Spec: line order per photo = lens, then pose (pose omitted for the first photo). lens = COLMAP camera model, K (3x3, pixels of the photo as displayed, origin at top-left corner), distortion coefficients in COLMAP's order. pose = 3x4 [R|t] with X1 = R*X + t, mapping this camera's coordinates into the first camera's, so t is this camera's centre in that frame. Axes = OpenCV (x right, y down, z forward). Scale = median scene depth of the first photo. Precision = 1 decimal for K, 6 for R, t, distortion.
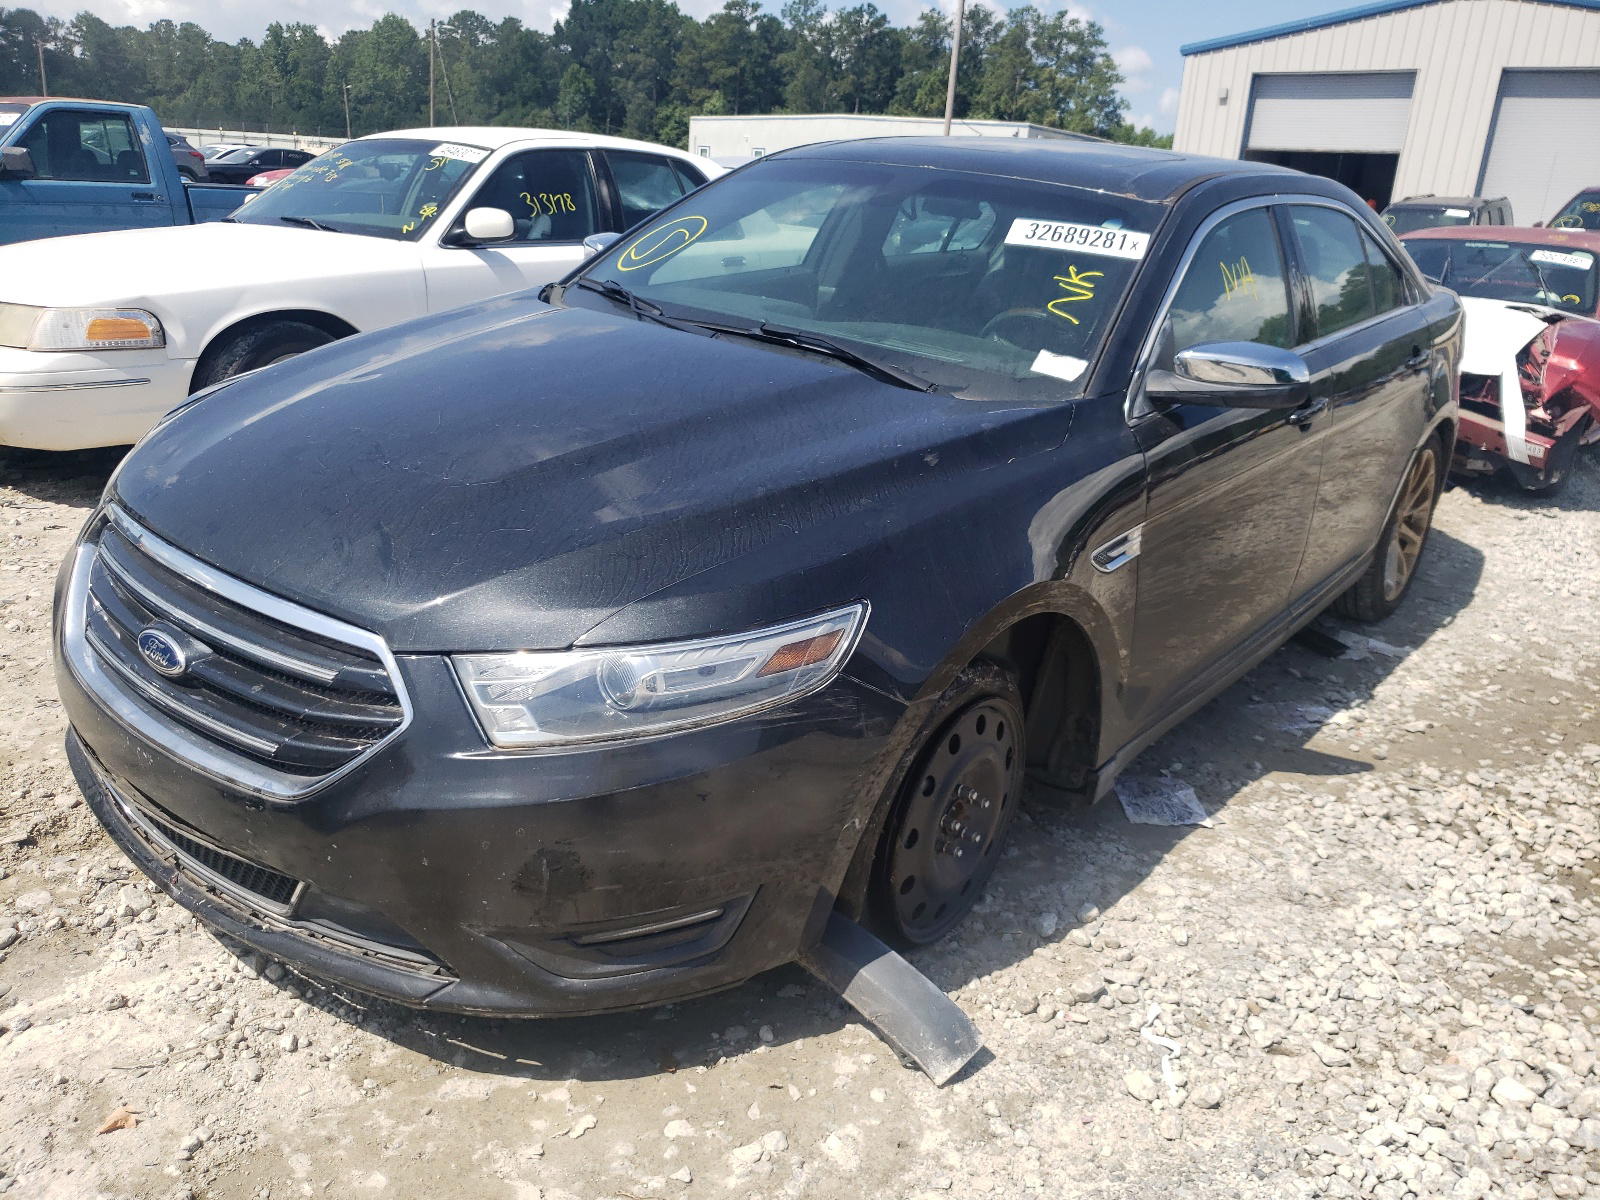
lens RADIAL K [[1200.5, 0, 801.2], [0, 1200.5, 604.1], [0, 0, 1]] dist [0.029940, -0.017547]
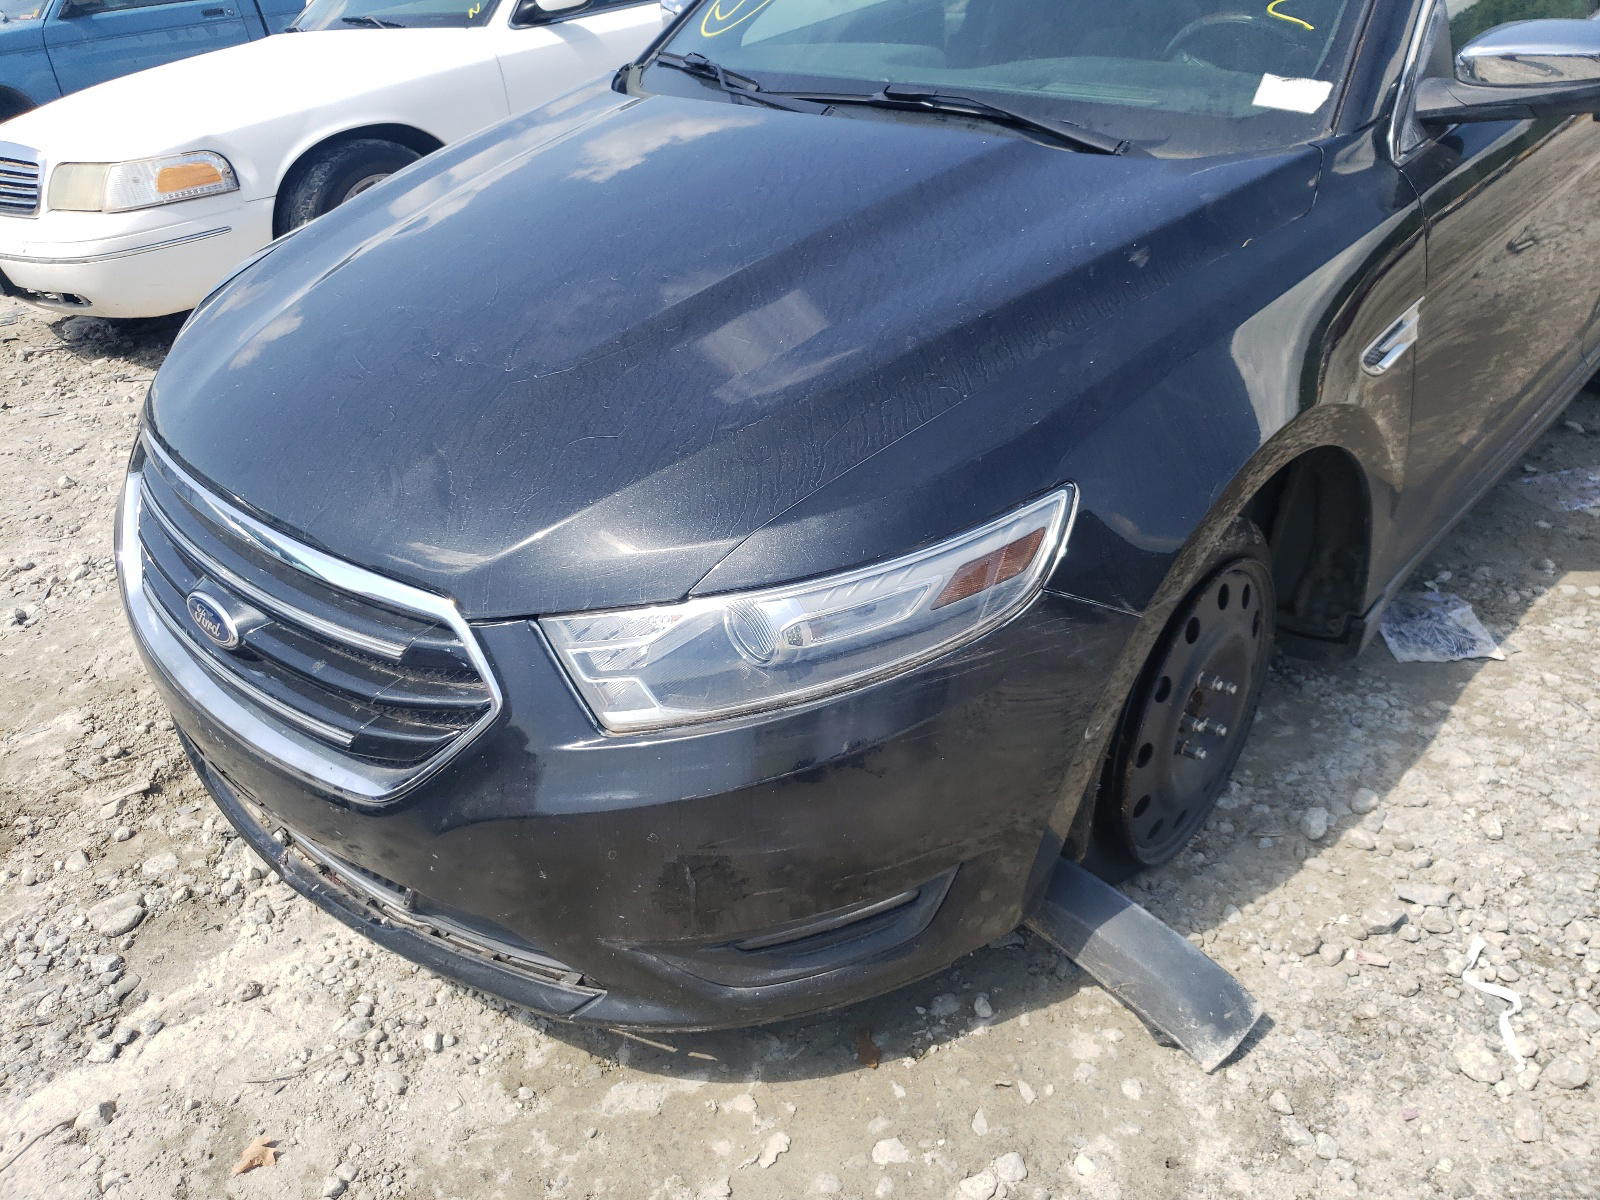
lens RADIAL K [[1272.3, 0, 799.4], [0, 1272.3, 596.3], [0, 0, 1]] dist [0.002249, 0.014834]
pose [[0.987083, -0.089260, -0.133037, -0.011691], [0.110319, 0.980864, 0.160424, -0.069712], [0.116172, -0.173029, 0.978042, 0.185540]]
